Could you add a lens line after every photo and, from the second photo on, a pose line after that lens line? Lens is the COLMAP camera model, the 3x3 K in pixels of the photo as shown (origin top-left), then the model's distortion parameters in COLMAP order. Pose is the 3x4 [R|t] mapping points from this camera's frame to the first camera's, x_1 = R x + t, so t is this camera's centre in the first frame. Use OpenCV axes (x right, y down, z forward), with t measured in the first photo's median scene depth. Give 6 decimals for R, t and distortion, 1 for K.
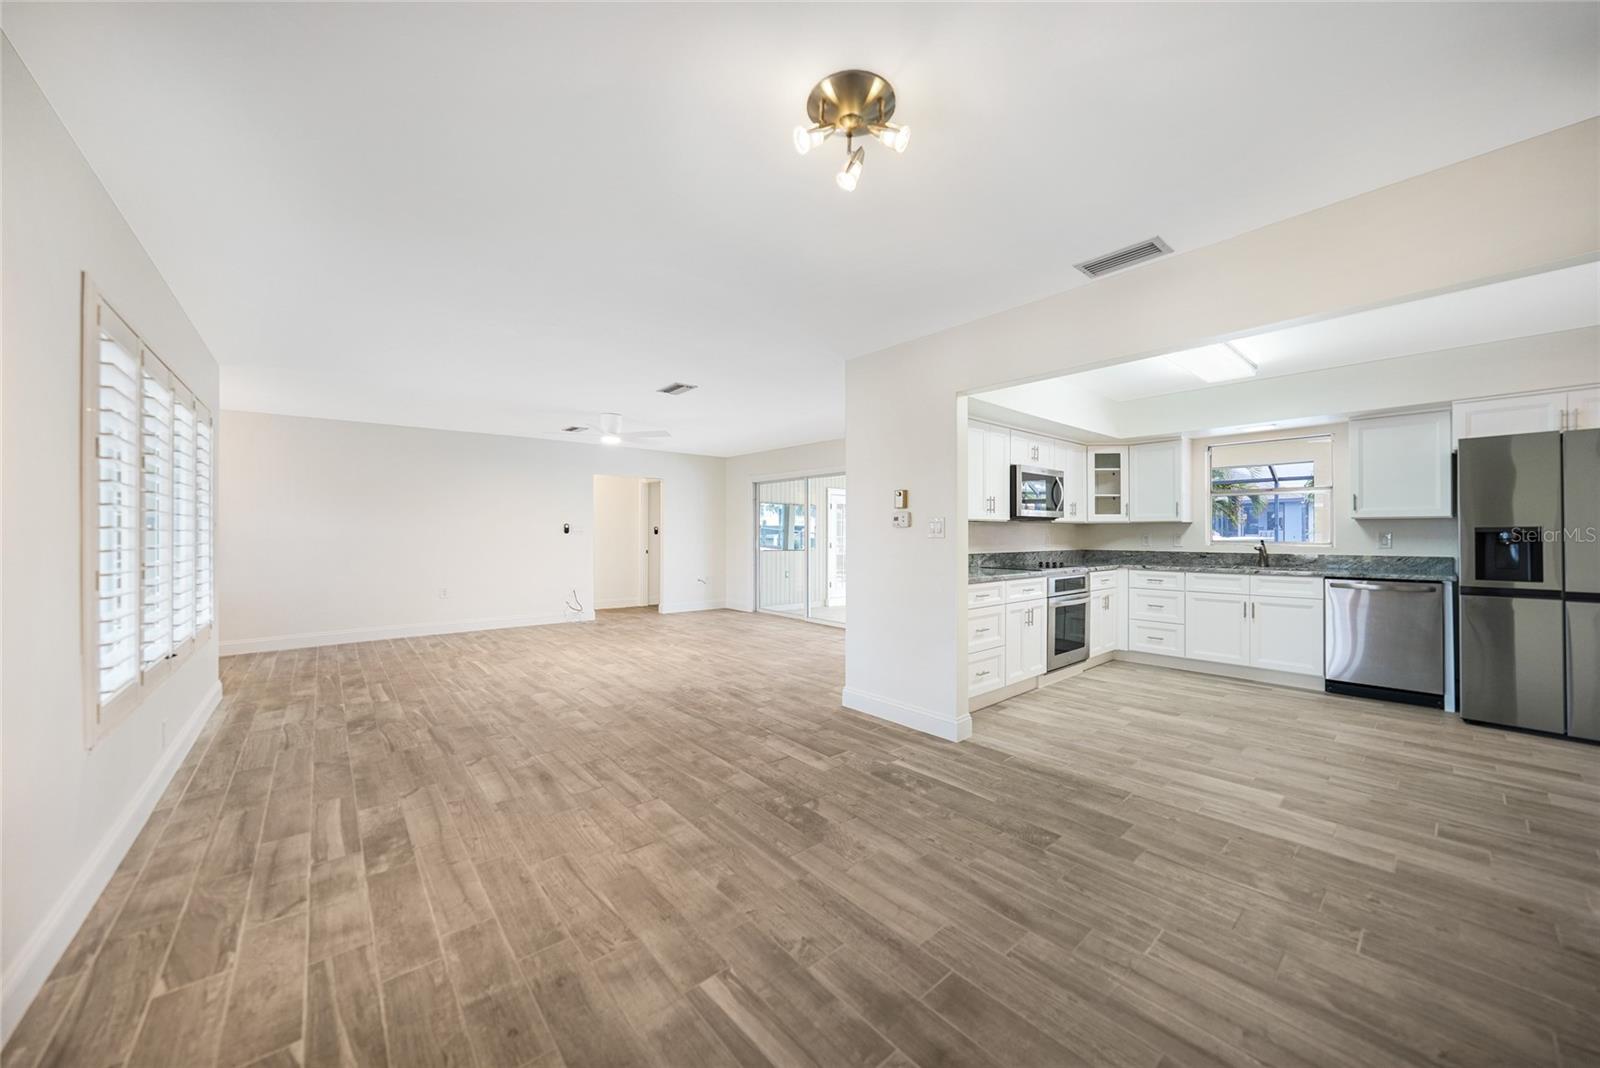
lens RADIAL K [[572.1, 0, 805.4], [0, 572.1, 531.9], [0, 0, 1]] dist [-0.025082, 0.005782]
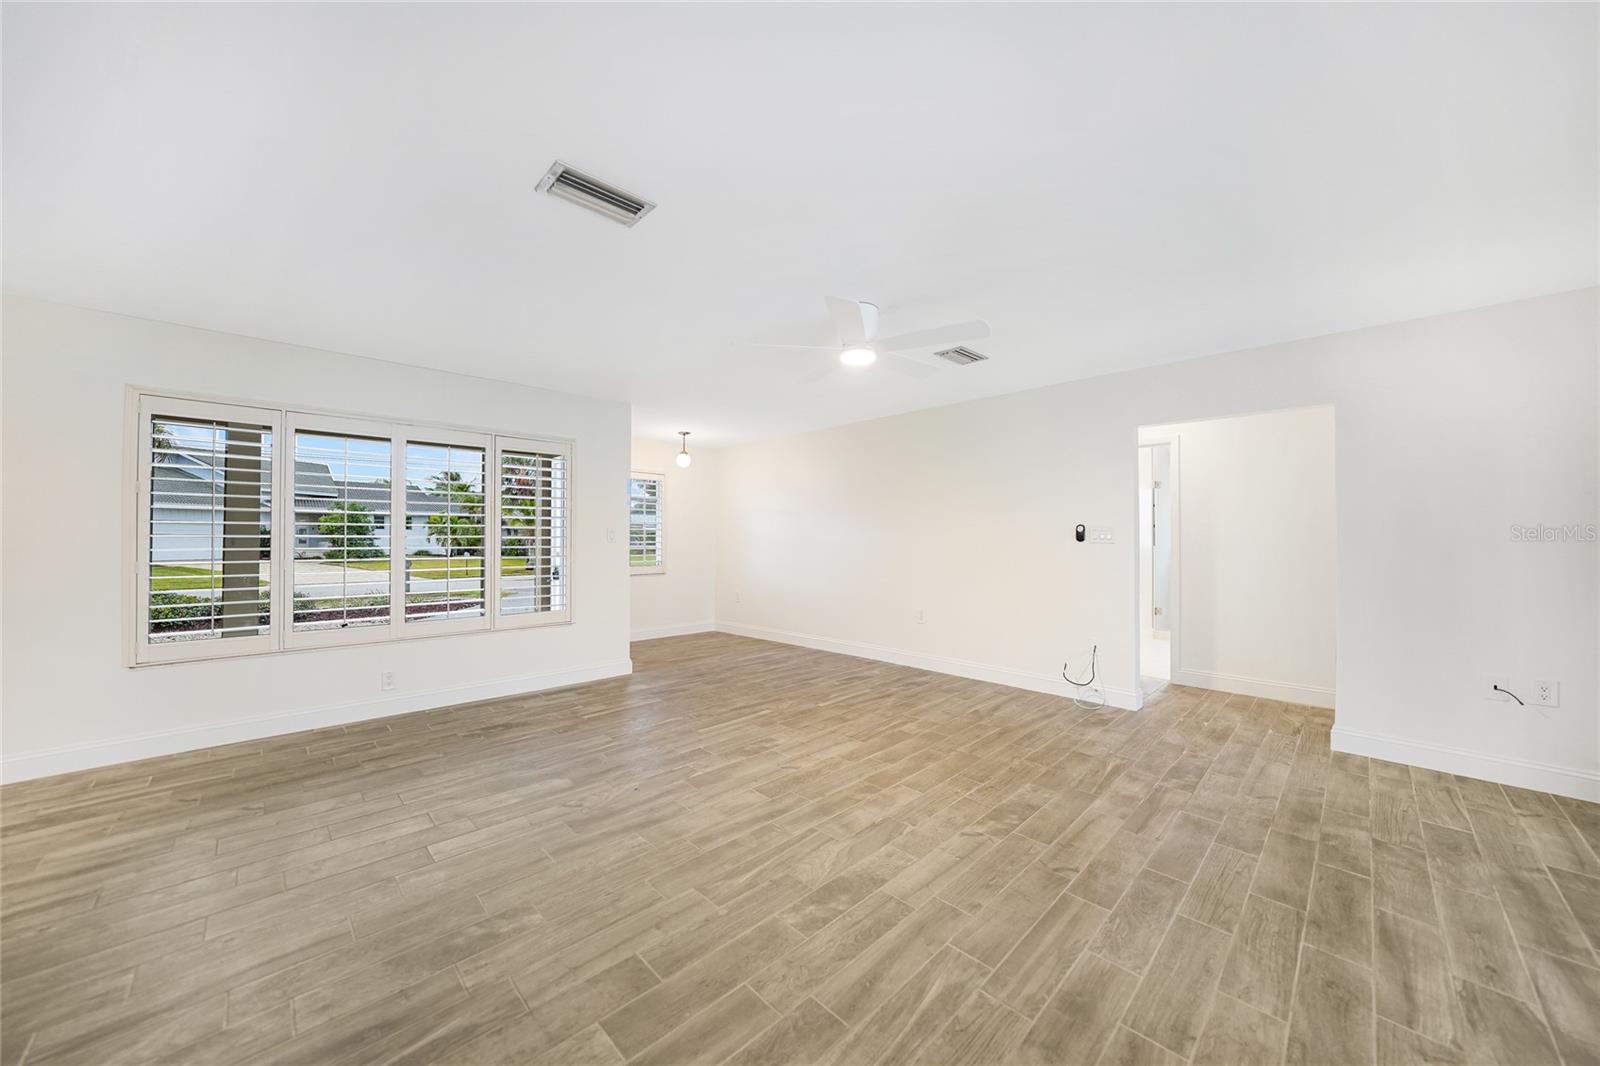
lens RADIAL K [[572.1, 0, 786.1], [0, 572.1, 525.0], [0, 0, 1]] dist [-0.025082, 0.005782]
pose [[0.054600, -0.024161, -0.998216, 0.283220], [0.001538, 0.999708, -0.024113, 0.002905], [0.998507, -0.000219, 0.054621, 1.616530]]
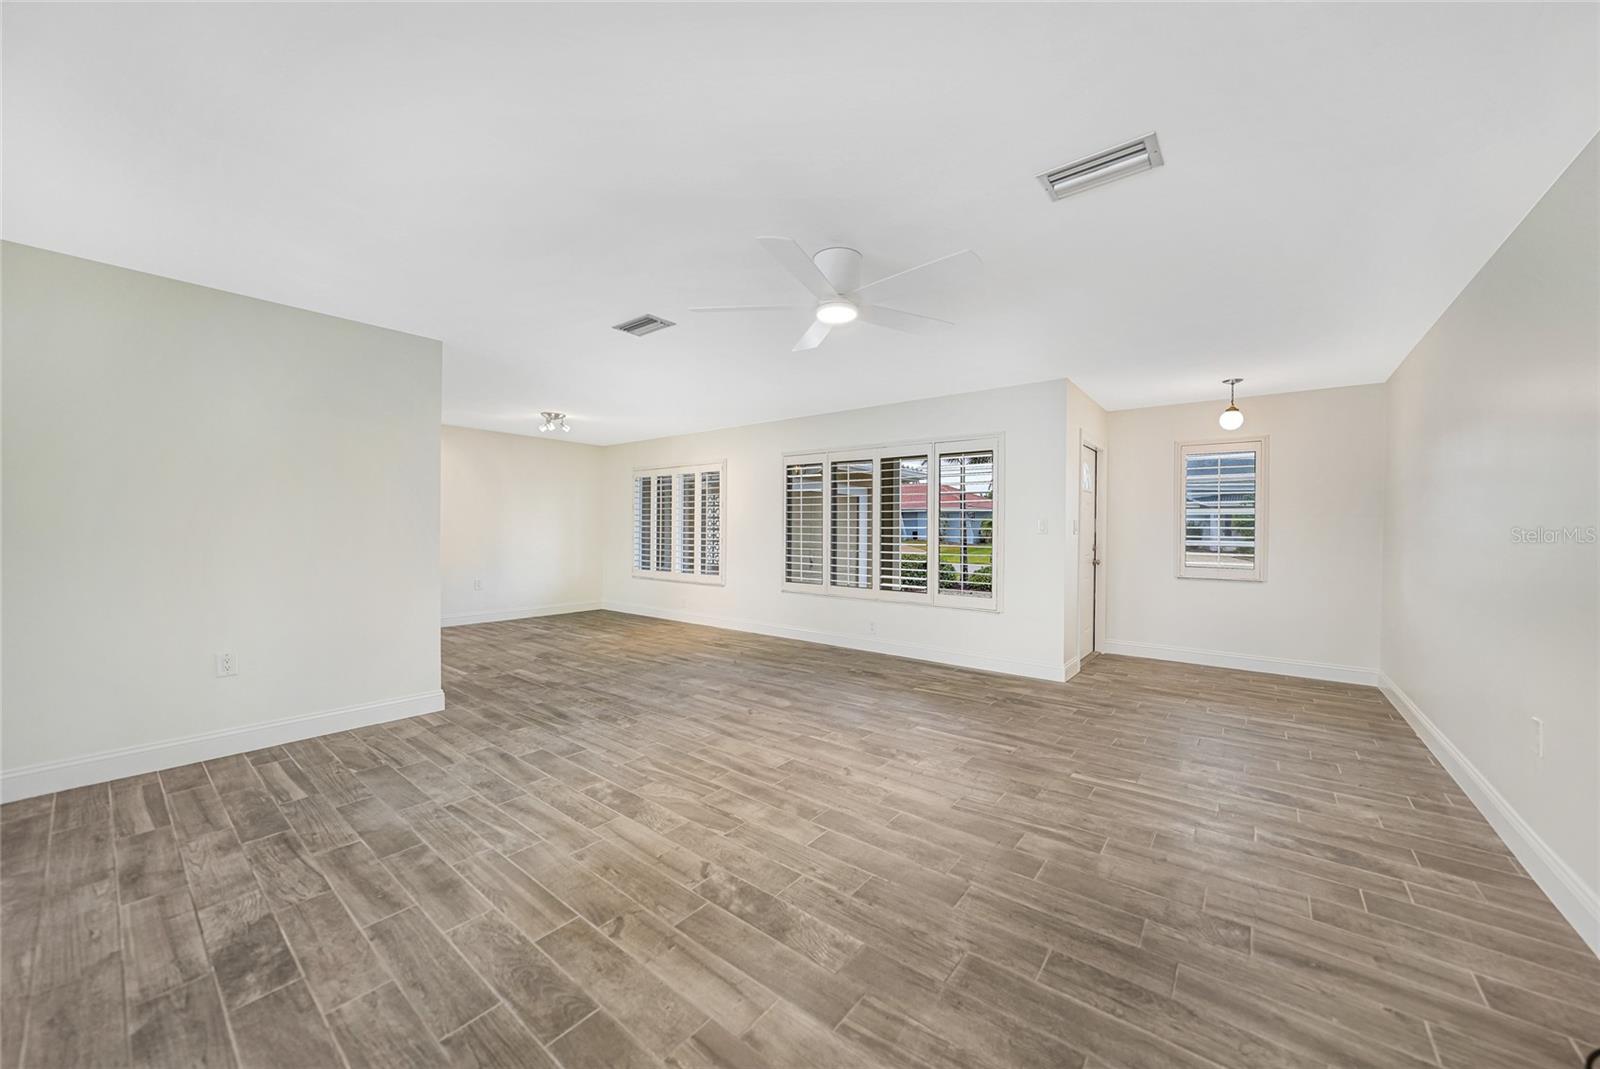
lens RADIAL K [[572.1, 0, 809.1], [0, 572.1, 539.5], [0, 0, 1]] dist [-0.025082, 0.005782]
pose [[-0.980436, -0.004796, -0.196780, -0.423004], [-0.008237, 0.999827, 0.016673, 0.003021], [0.196666, 0.017968, -0.980306, 2.525187]]
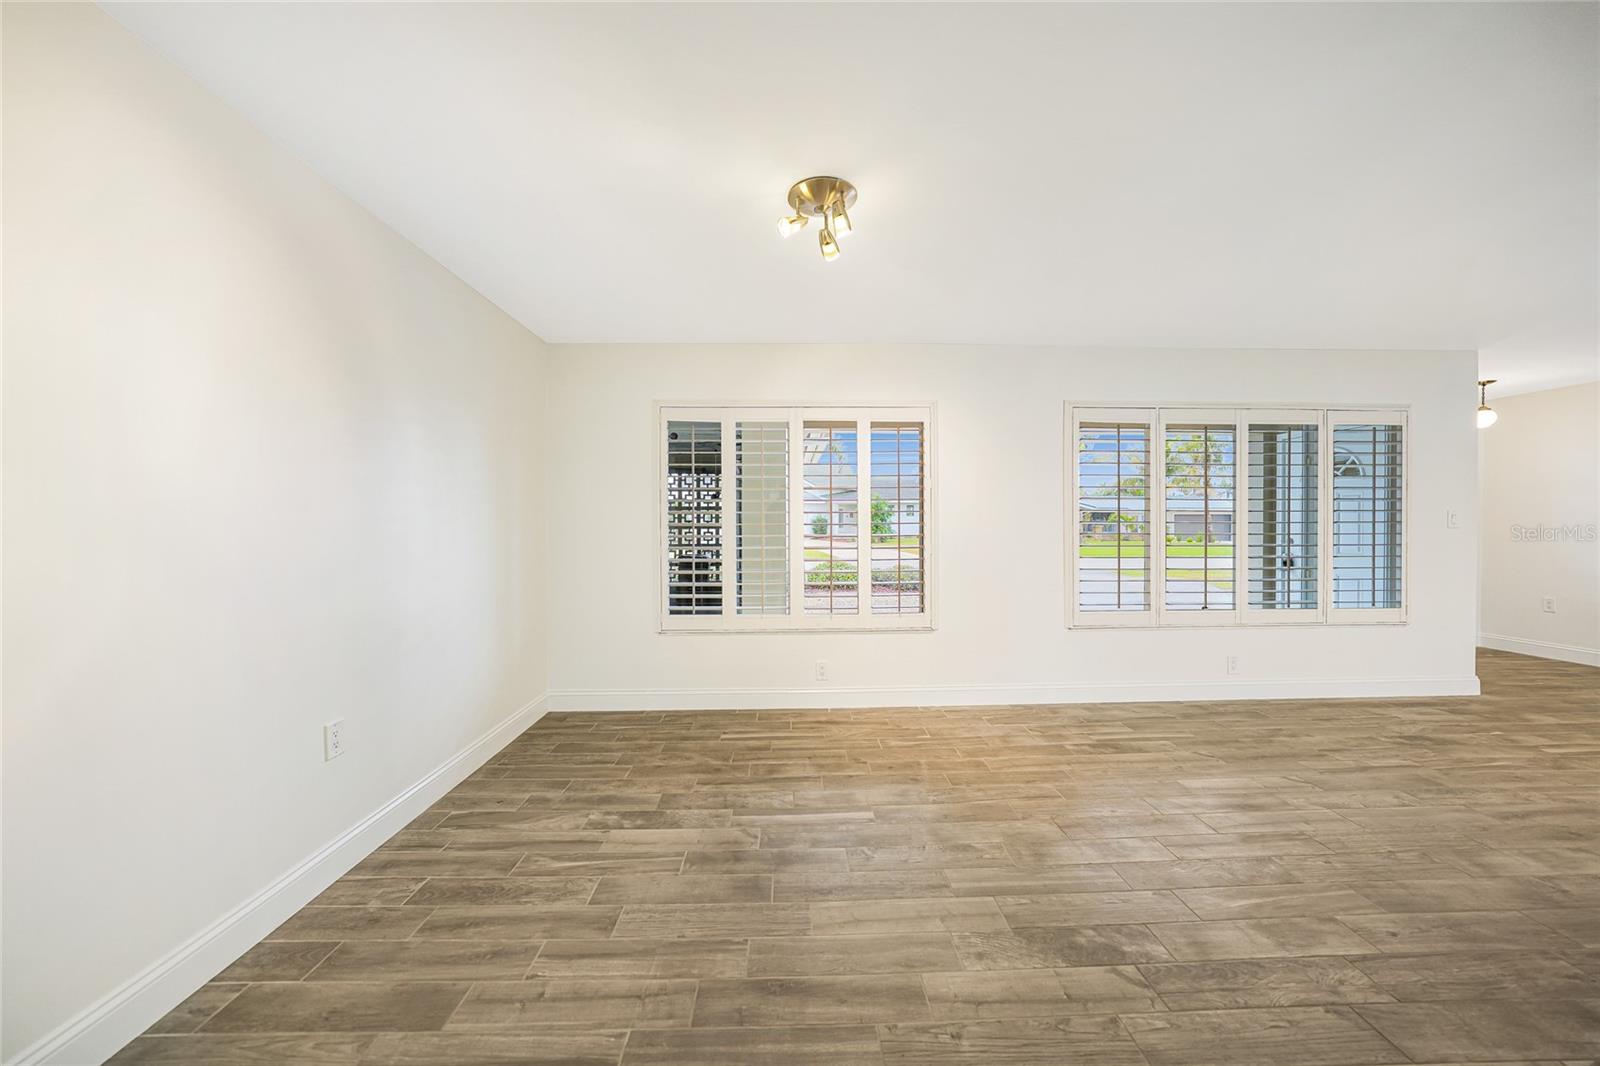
lens RADIAL K [[572.1, 0, 806.6], [0, 572.1, 530.4], [0, 0, 1]] dist [-0.025082, 0.005782]
pose [[-0.623821, 0.012454, -0.781468, 0.550077], [0.001180, 0.999887, 0.014994, -0.005520], [0.781567, 0.008431, -0.623765, 0.871938]]
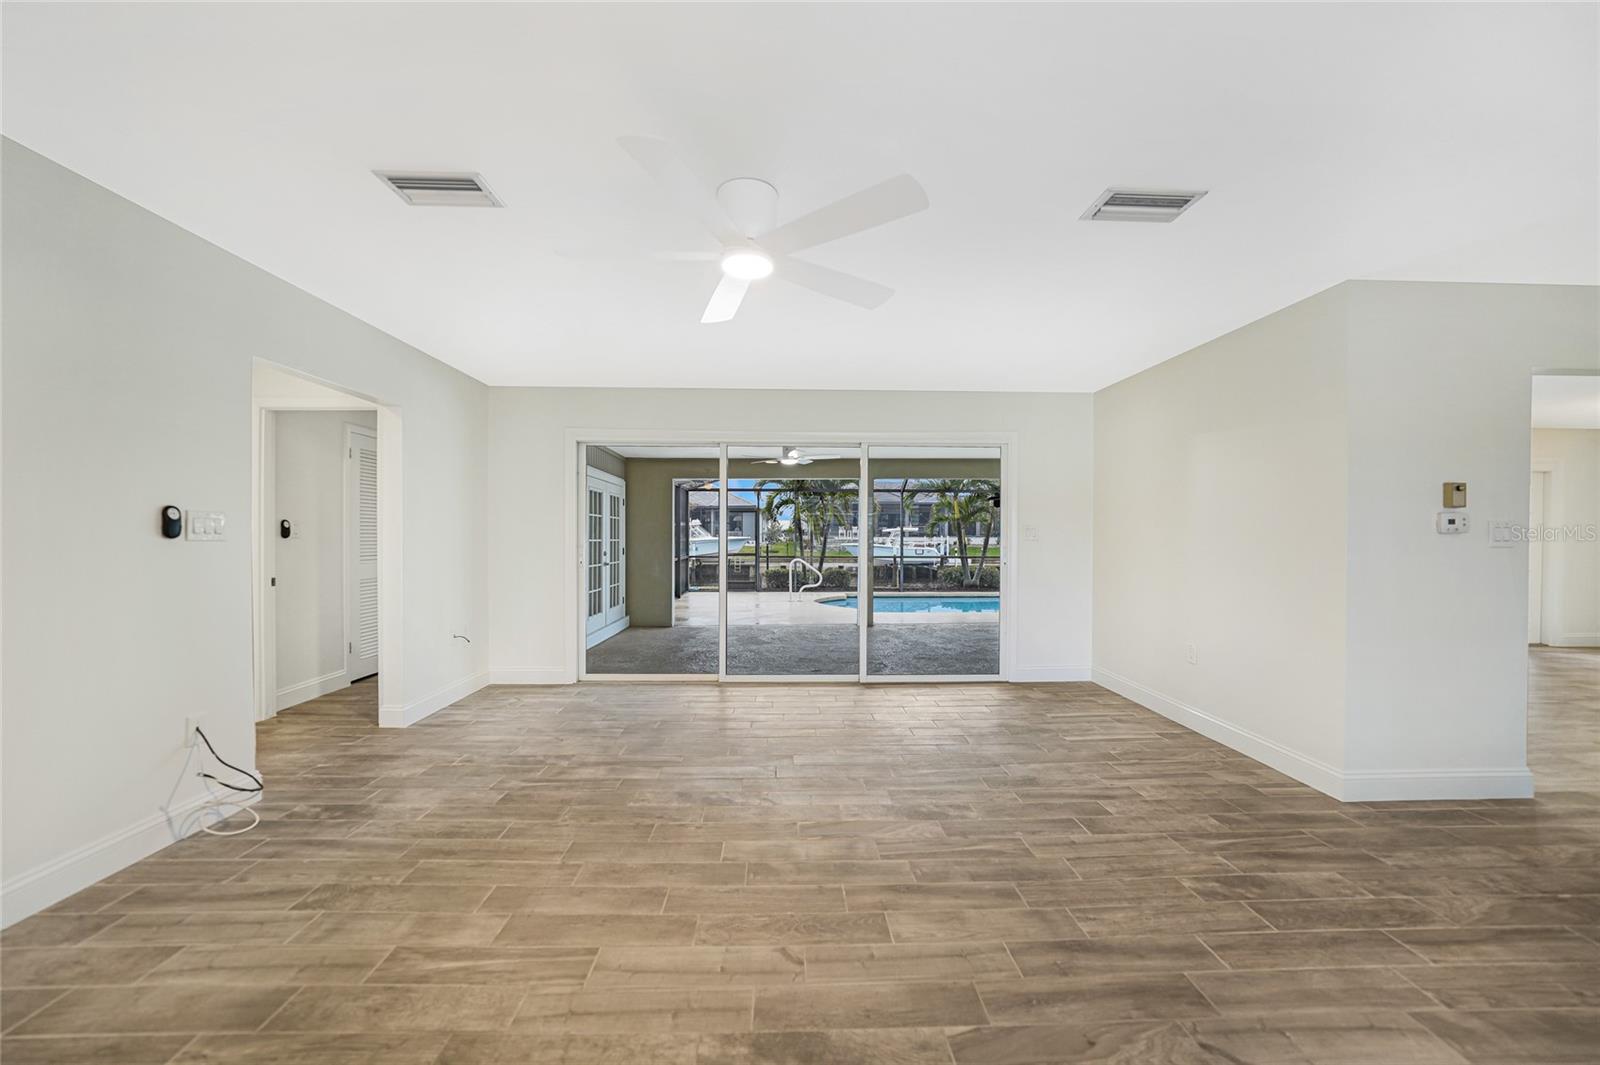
lens RADIAL K [[572.1, 0, 794.1], [0, 572.1, 545.3], [0, 0, 1]] dist [-0.025082, 0.005782]
pose [[0.627138, -0.012202, 0.778812, -1.050664], [-0.007156, 0.999745, 0.021426, -0.006641], [-0.778875, -0.019010, 0.626891, 1.356792]]
